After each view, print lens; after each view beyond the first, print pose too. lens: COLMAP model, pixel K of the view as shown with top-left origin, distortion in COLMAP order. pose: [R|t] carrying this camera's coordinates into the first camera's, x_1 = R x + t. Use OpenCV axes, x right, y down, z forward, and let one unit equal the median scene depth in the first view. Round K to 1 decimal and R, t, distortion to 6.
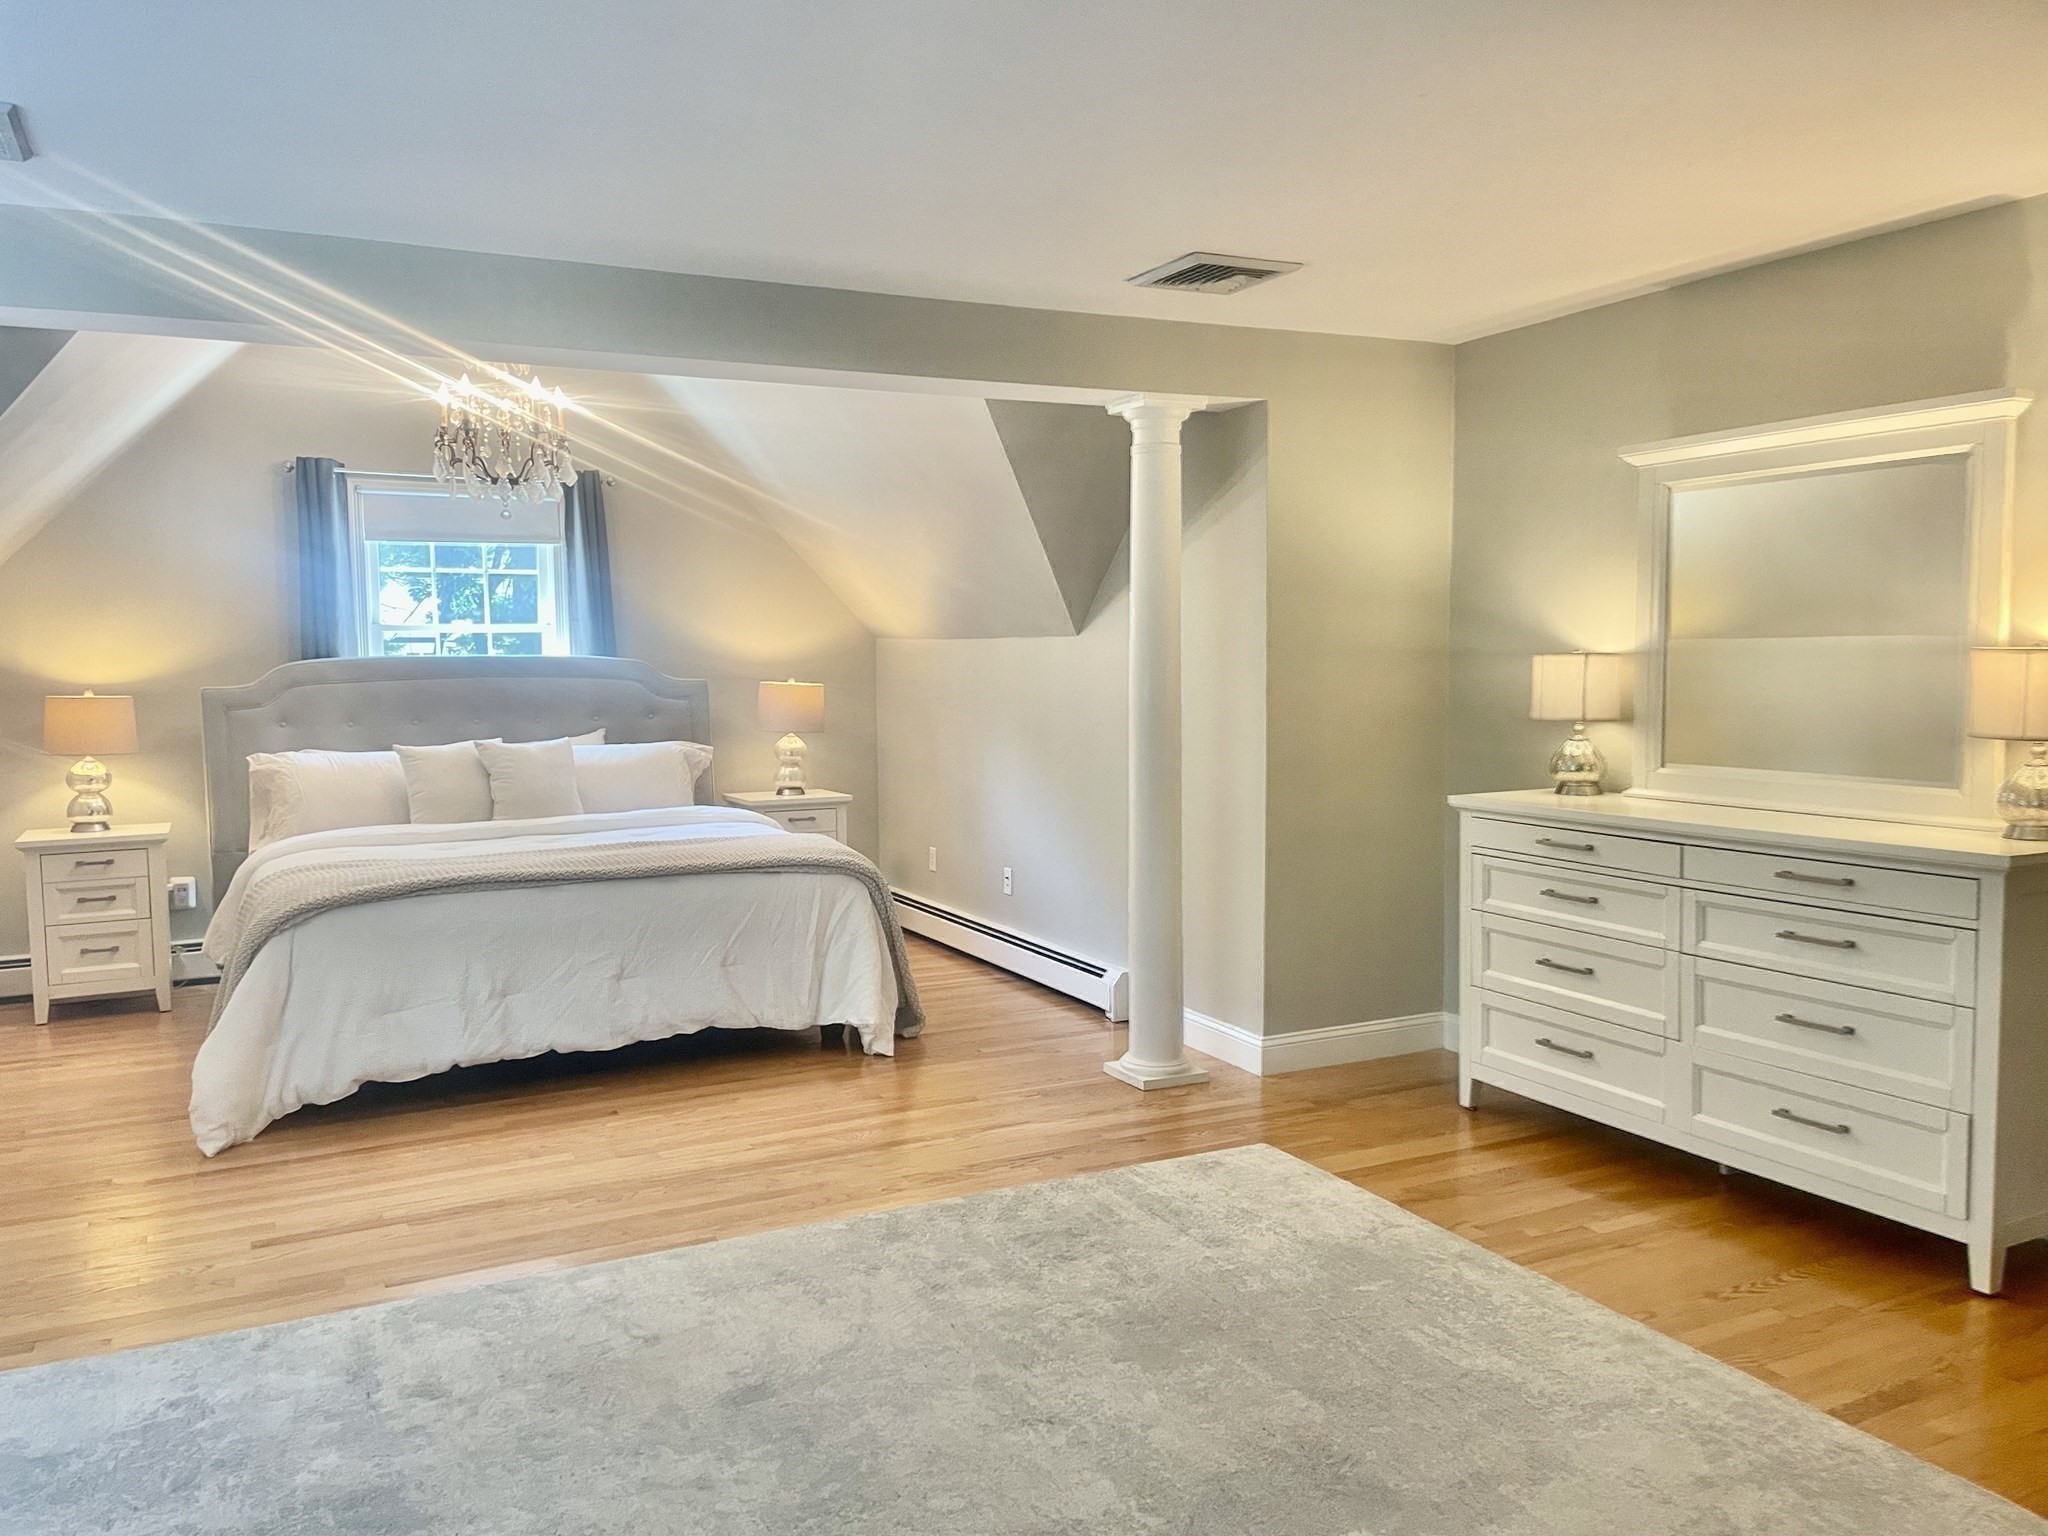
lens RADIAL K [[1558.9, 0, 1030.9], [0, 1558.9, 760.6], [0, 0, 1]] dist [0.066251, -0.085689]
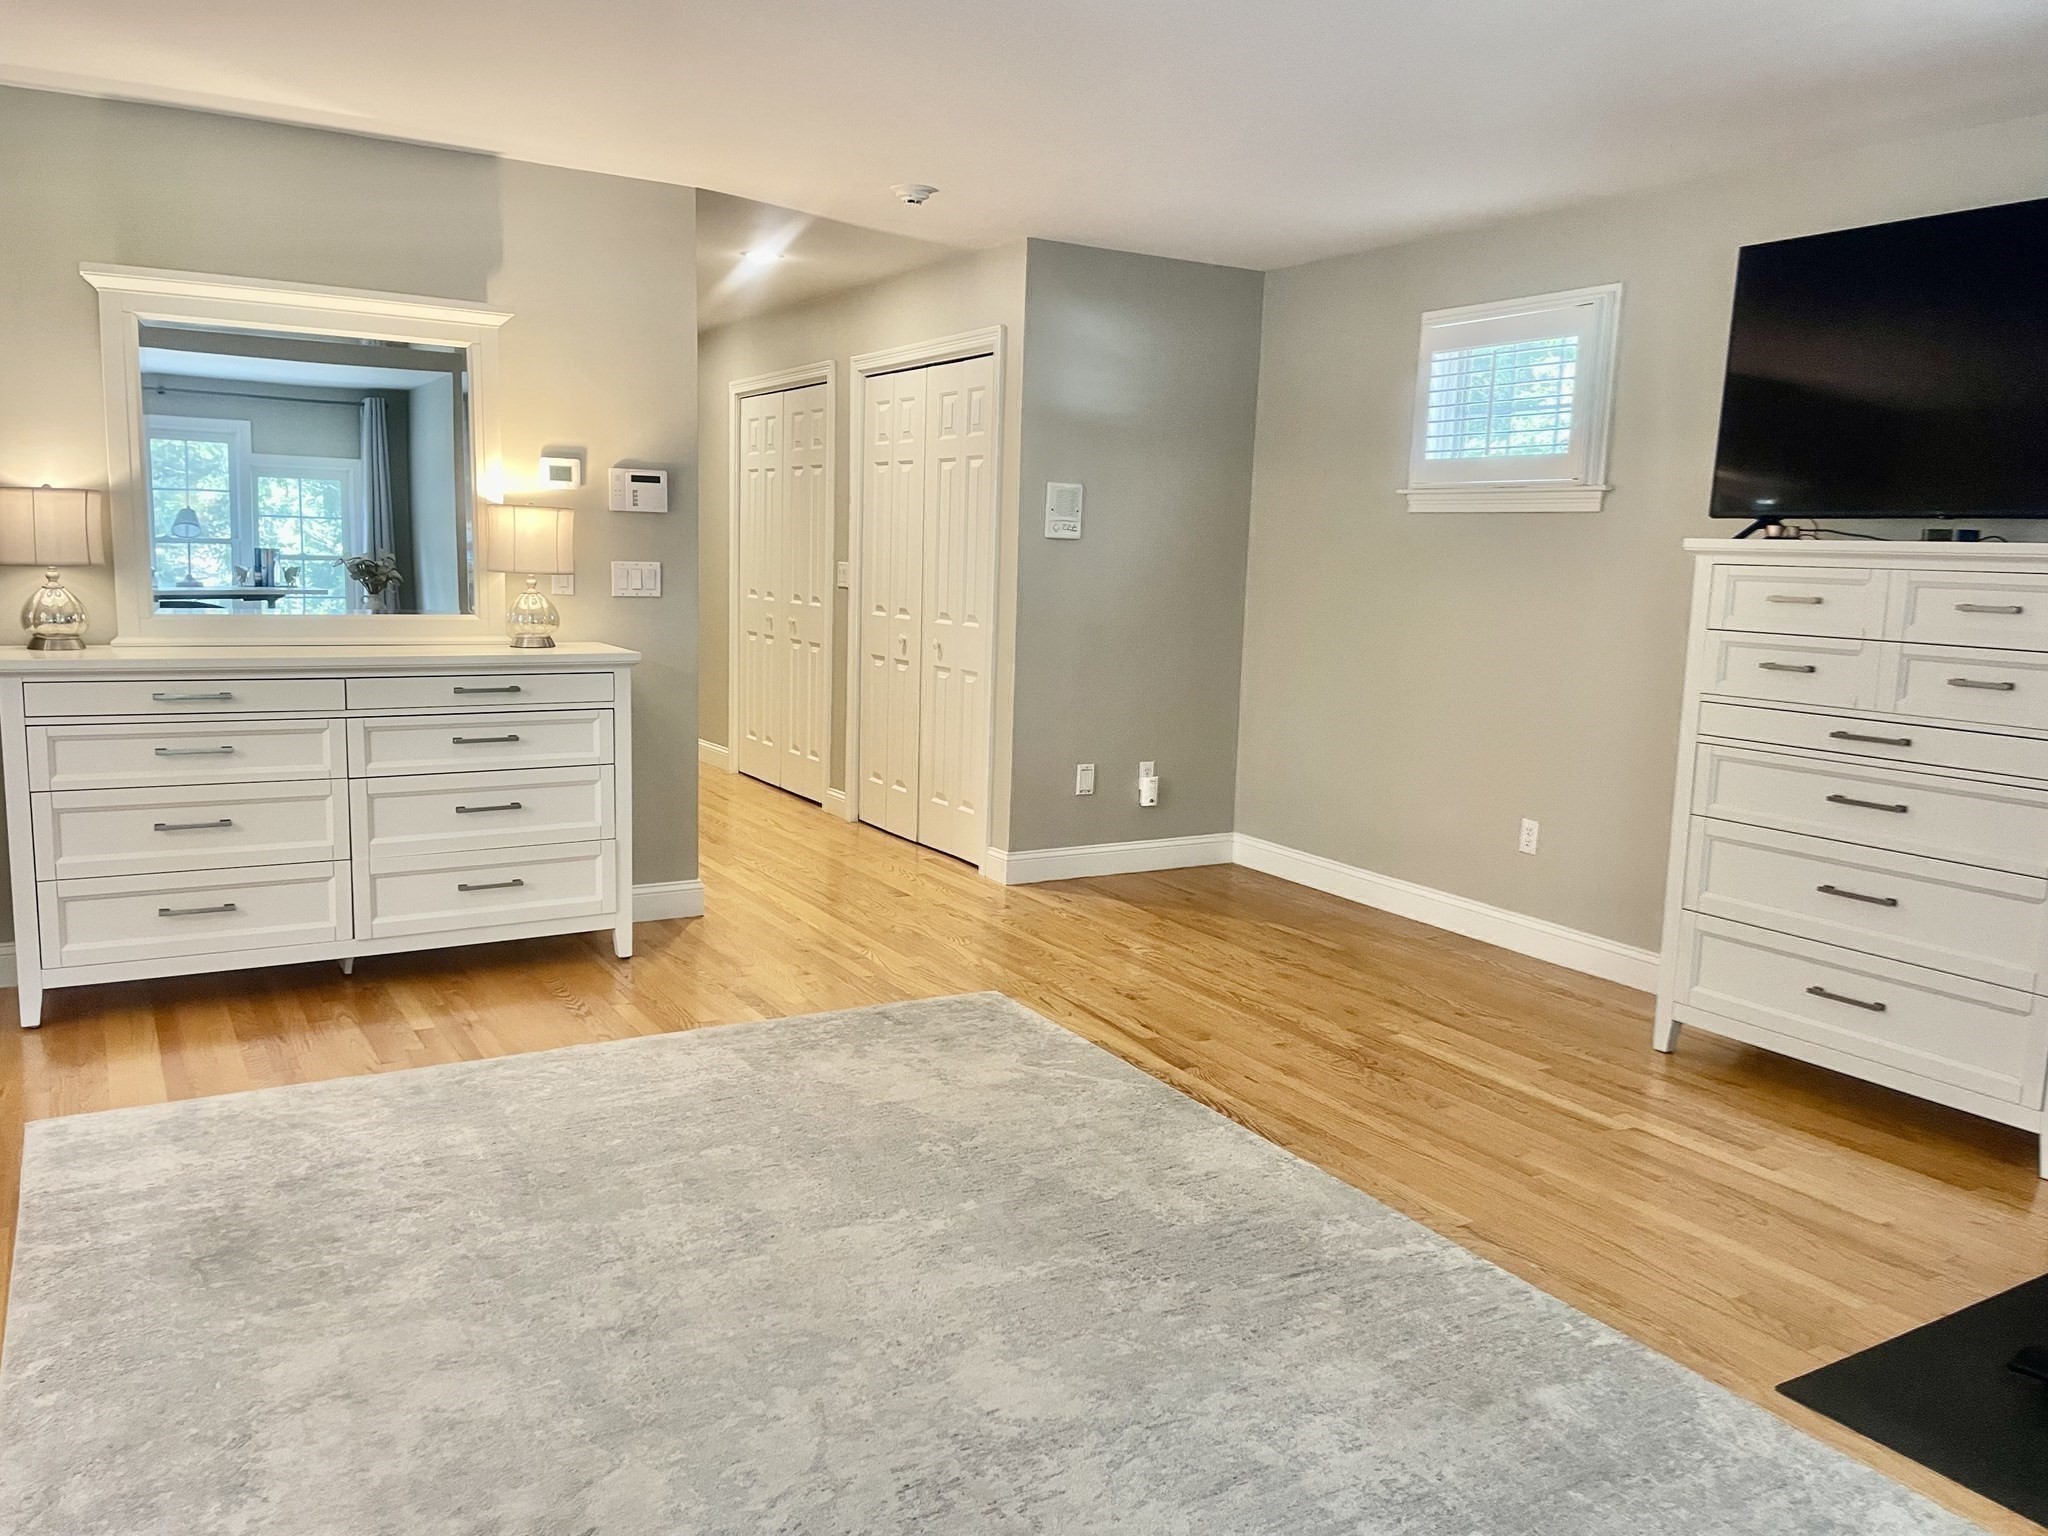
lens RADIAL K [[1558.9, 0, 1025.5], [0, 1558.9, 761.6], [0, 0, 1]] dist [0.066251, -0.085689]
pose [[-0.071524, -0.137115, 0.987970, -0.720571], [0.037439, 0.989439, 0.140029, -0.024979], [-0.996736, 0.047004, -0.065635, 0.631093]]
